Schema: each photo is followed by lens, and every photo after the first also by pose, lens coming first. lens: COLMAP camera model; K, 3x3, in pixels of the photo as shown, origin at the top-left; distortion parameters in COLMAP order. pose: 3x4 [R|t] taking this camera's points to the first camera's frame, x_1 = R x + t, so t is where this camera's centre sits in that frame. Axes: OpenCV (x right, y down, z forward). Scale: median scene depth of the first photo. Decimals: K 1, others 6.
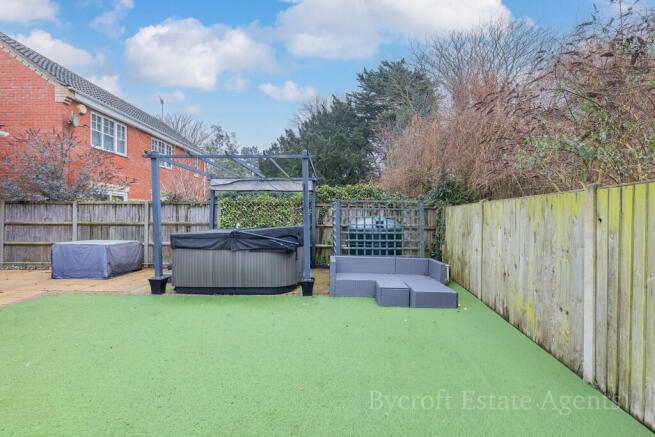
lens RADIAL K [[306.0, 0, 327.5], [0, 306.0, 218.5], [0, 0, 1]] dist [-0.000239, -0.000058]
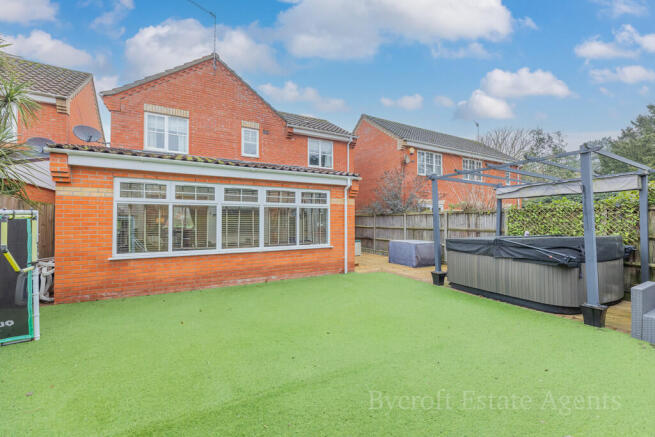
lens RADIAL K [[263.3, 0, 327.5], [0, 263.3, 218.5], [0, 0, 1]] dist [0.000348, 0.000102]
pose [[0.479092, -0.013840, -0.877655, 0.133127], [-0.005005, 0.999816, -0.018499, -0.004915], [0.877750, 0.013255, 0.478935, 0.046313]]
